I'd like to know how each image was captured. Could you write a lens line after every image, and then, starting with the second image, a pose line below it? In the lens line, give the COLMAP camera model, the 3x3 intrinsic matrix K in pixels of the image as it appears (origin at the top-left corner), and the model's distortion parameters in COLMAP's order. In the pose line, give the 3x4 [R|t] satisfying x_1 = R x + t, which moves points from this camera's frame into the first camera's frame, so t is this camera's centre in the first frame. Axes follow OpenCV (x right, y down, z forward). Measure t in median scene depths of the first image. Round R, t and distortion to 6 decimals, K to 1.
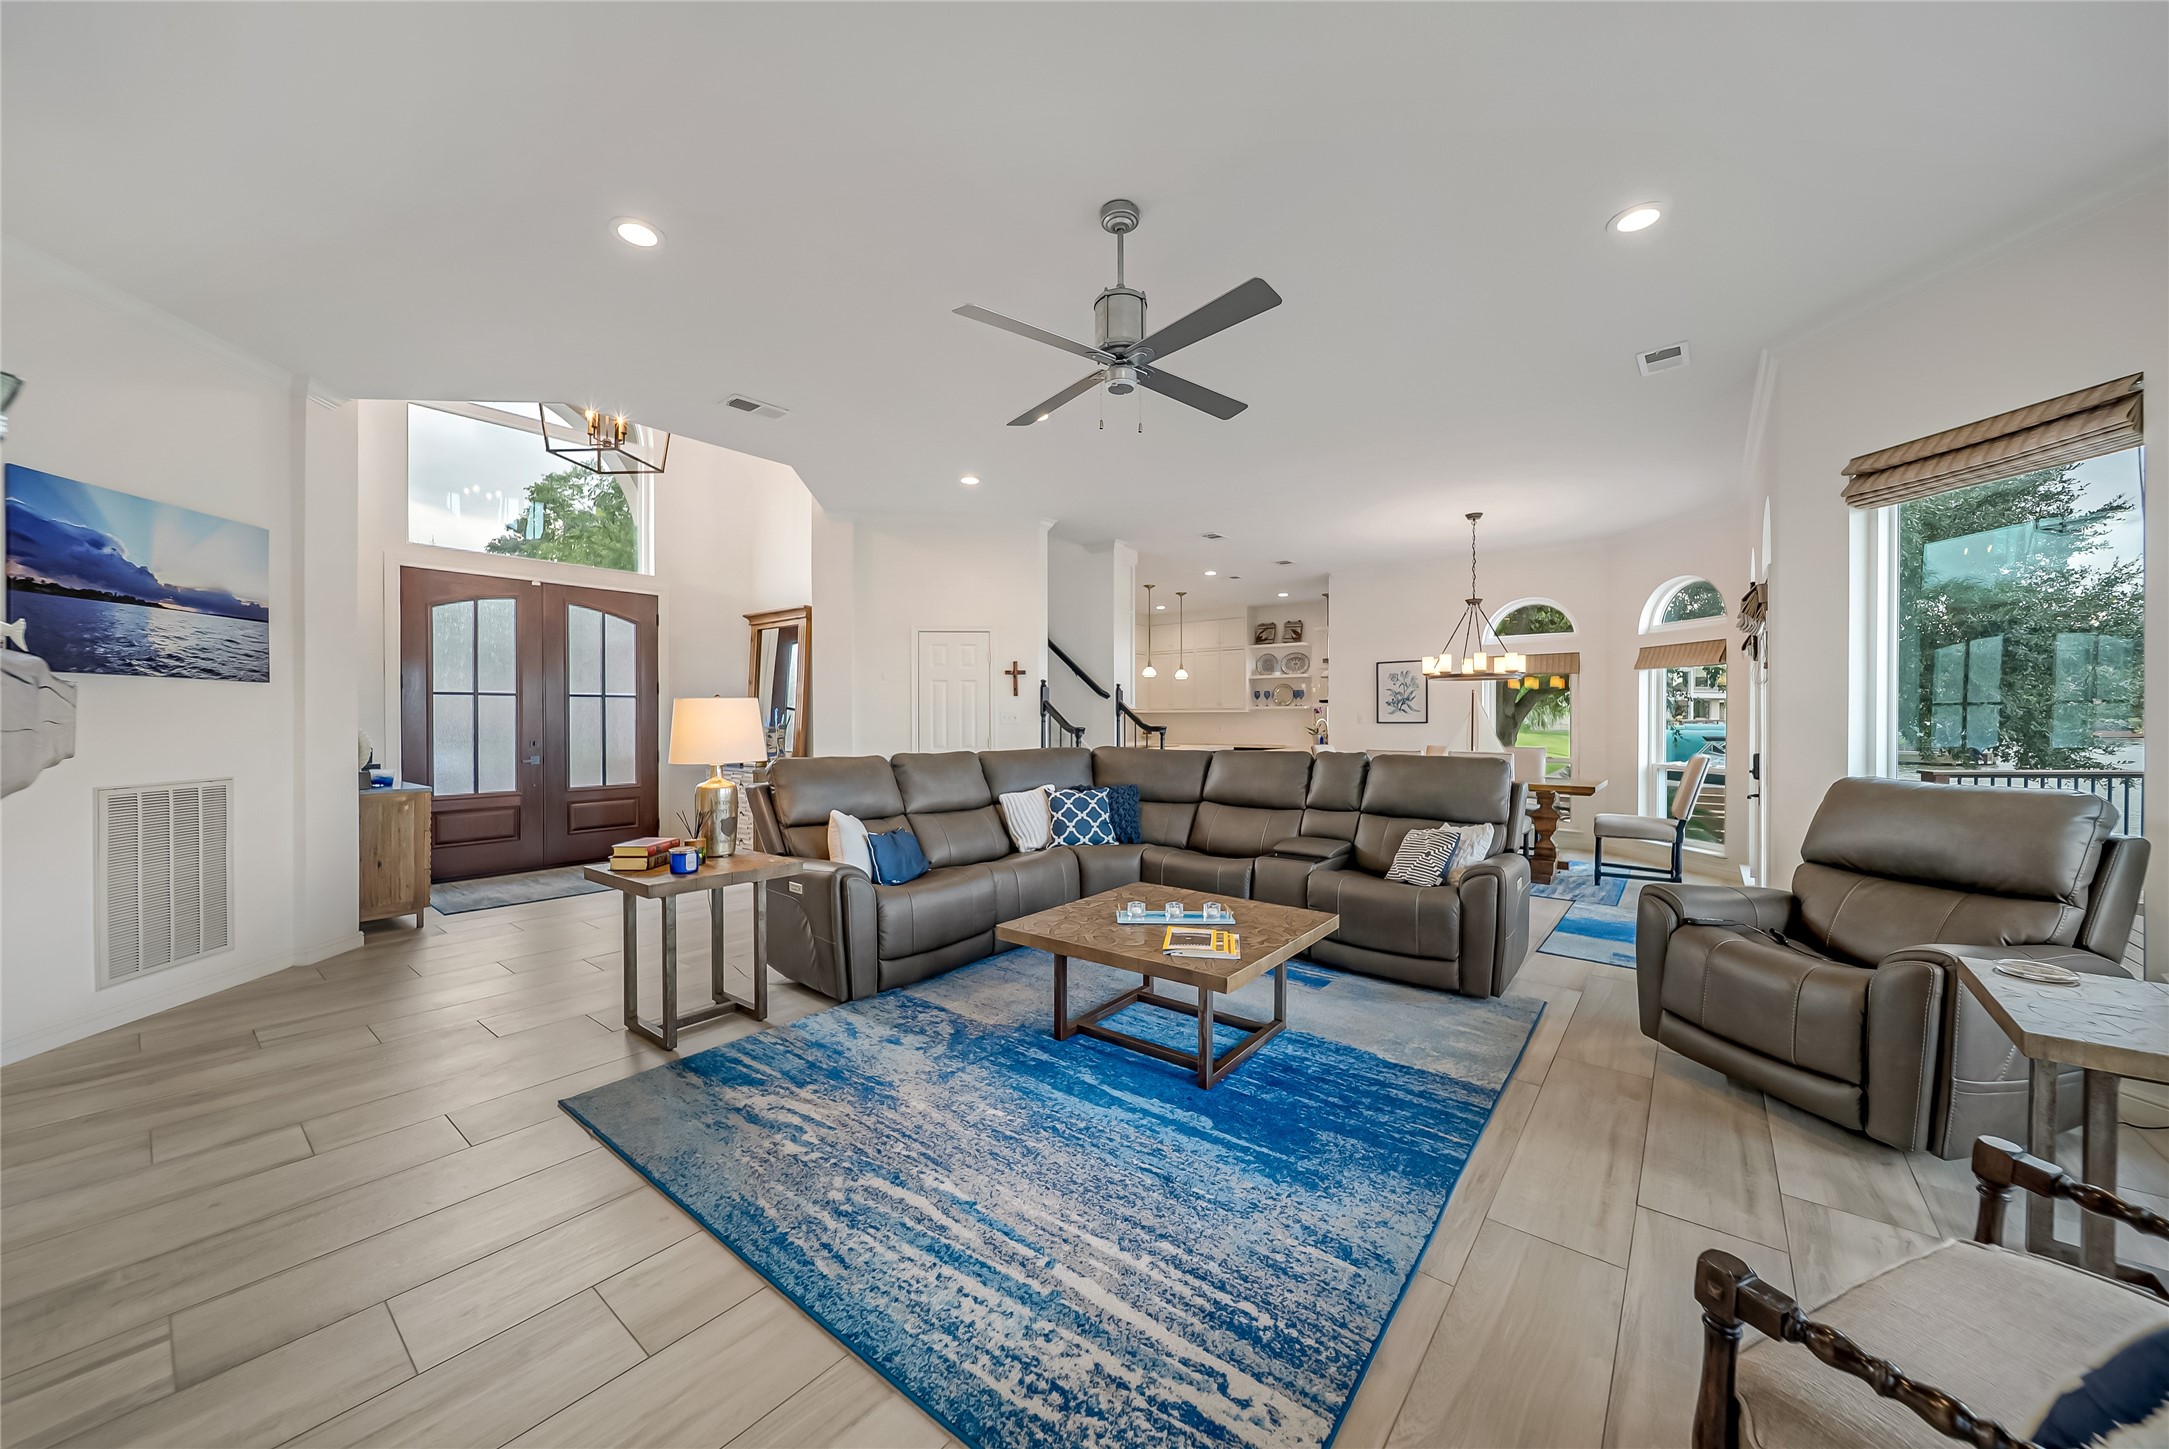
lens RADIAL K [[784.5, 0, 1070.5], [0, 784.5, 725.2], [0, 0, 1]] dist [0.000285, 0.000026]
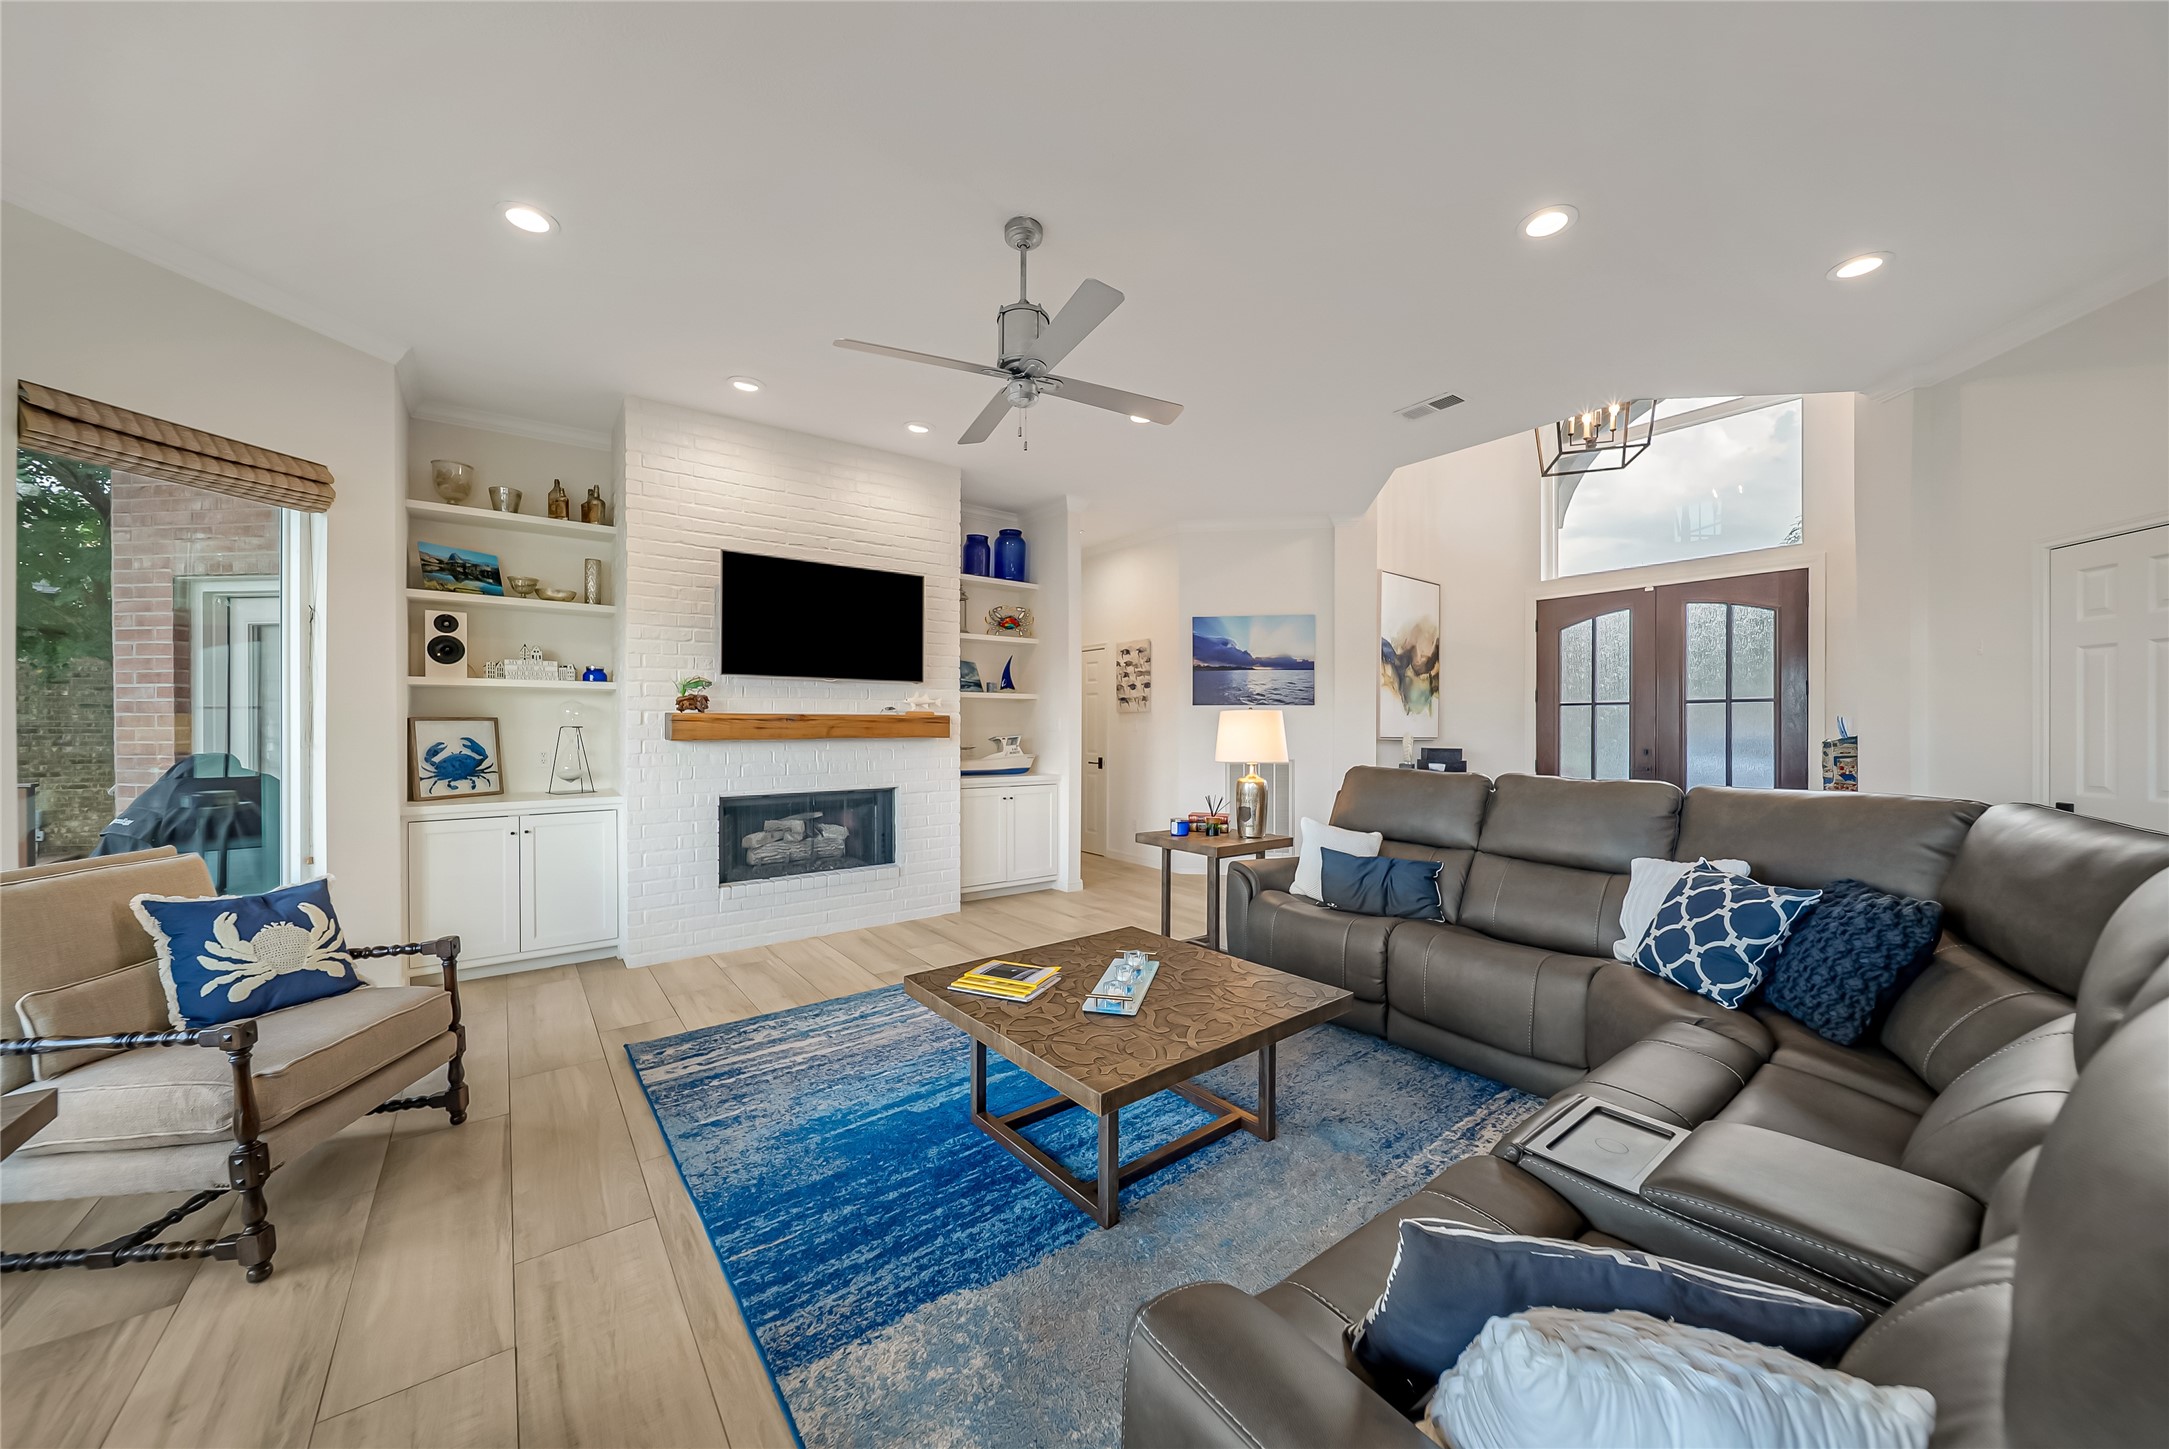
lens RADIAL K [[770.6, 0, 1092.7], [0, 770.6, 729.3], [0, 0, 1]] dist [0.000652, -0.004372]
pose [[-0.233834, 0.004759, -0.972265, 0.767813], [-0.009421, 0.999930, 0.007160, -0.010019], [0.972231, 0.010834, -0.233772, 1.001182]]
